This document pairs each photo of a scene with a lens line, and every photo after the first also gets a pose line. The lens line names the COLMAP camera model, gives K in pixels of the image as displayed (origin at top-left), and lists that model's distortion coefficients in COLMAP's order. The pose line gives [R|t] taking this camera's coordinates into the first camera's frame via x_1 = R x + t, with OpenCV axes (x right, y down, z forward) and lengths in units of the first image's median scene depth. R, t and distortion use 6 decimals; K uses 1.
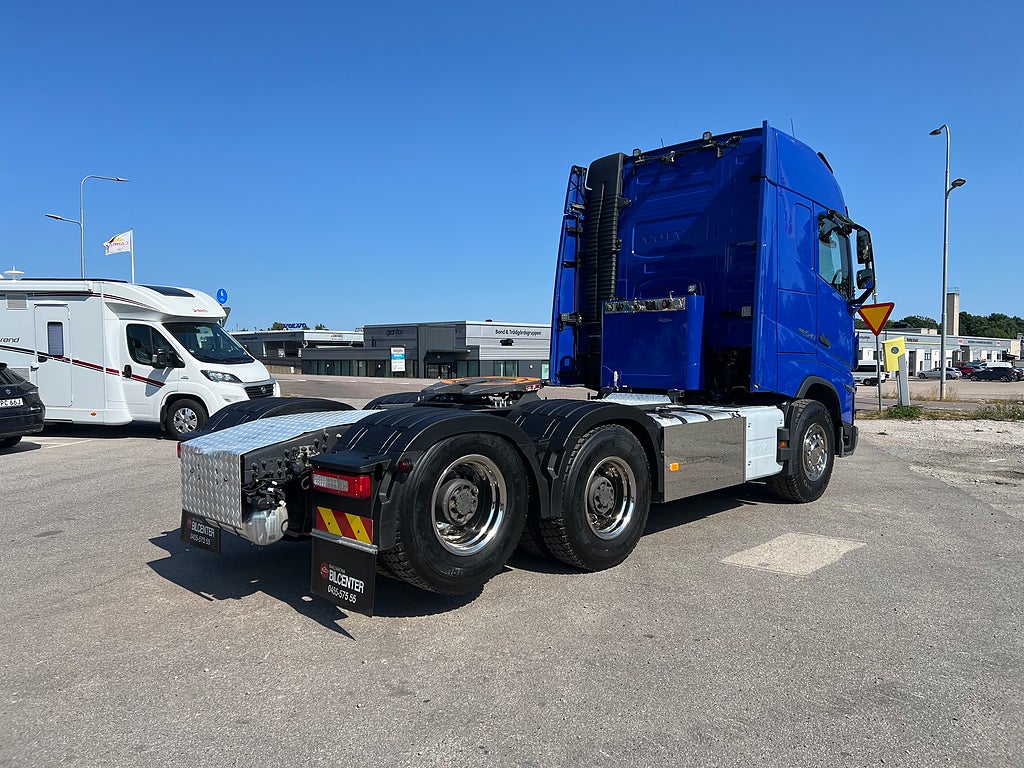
lens RADIAL K [[770.8, 0, 522.0], [0, 770.8, 383.6], [0, 0, 1]] dist [0.061093, -0.070926]
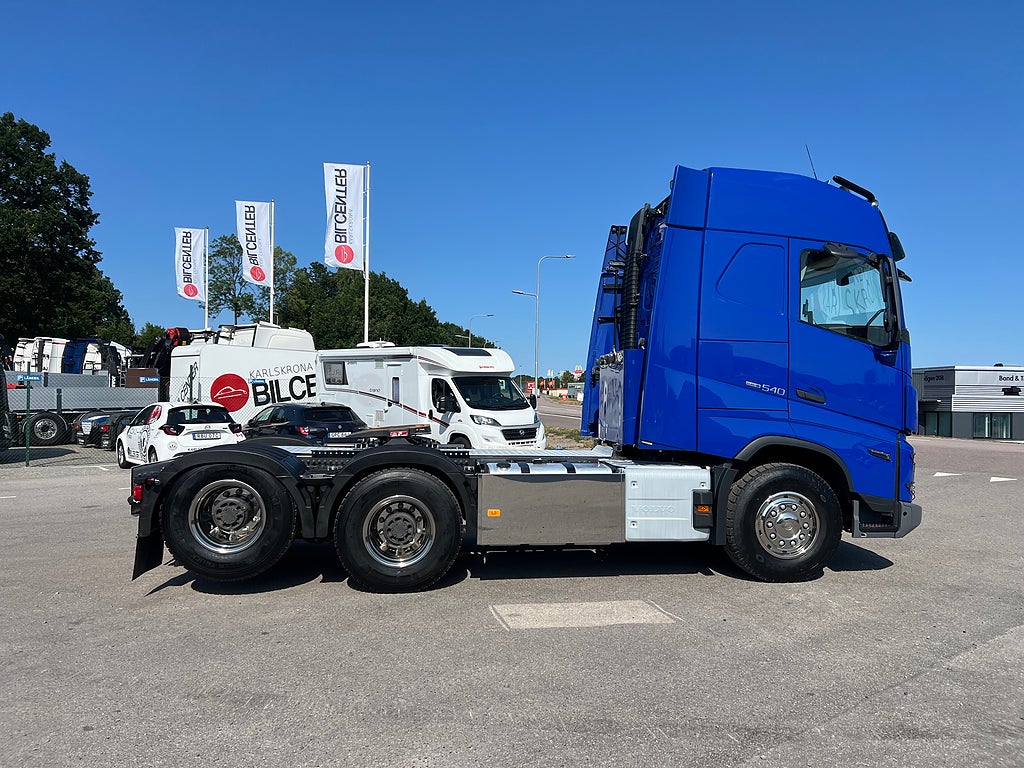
lens RADIAL K [[770.8, 0, 523.6], [0, 770.8, 389.3], [0, 0, 1]] dist [0.061093, -0.070926]
pose [[0.785919, 0.001921, -0.618327, 0.644118], [-0.035403, 0.998495, -0.041896, -0.014865], [0.617315, 0.054818, 0.784804, 0.128700]]
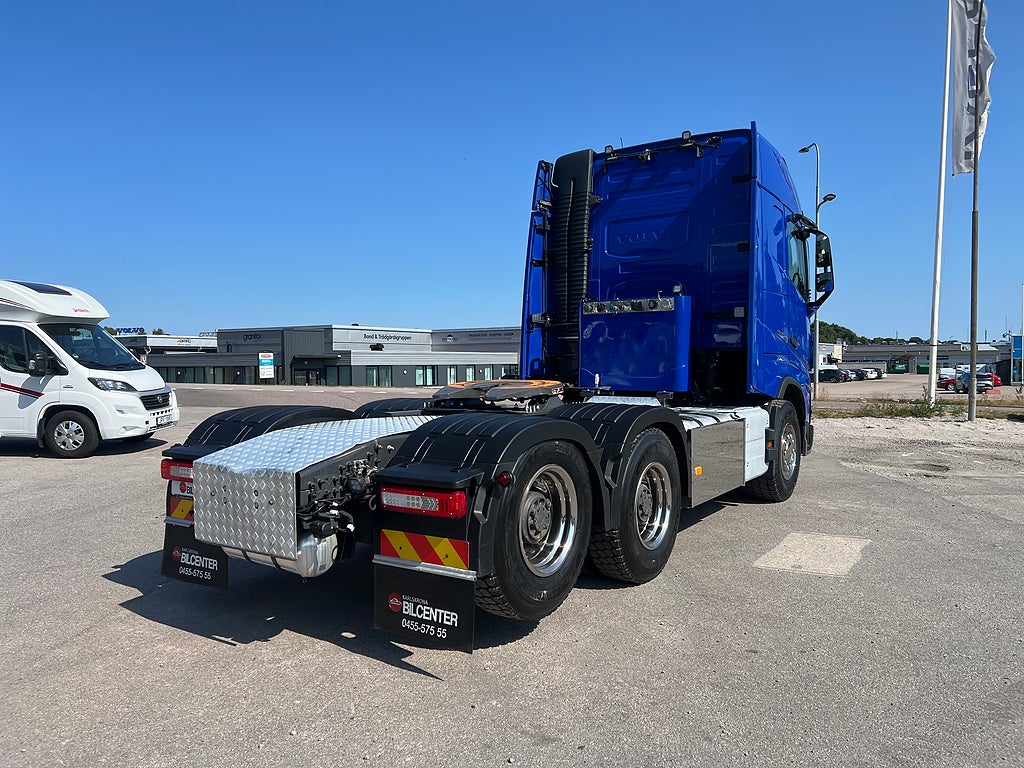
lens RADIAL K [[770.8, 0, 522.0], [0, 770.8, 388.6], [0, 0, 1]] dist [0.061093, -0.070926]
pose [[0.982730, -0.012174, 0.184644, -0.143621], [0.012309, 0.999924, 0.000415, 0.001140], [-0.184635, 0.001865, 0.982805, 0.062335]]
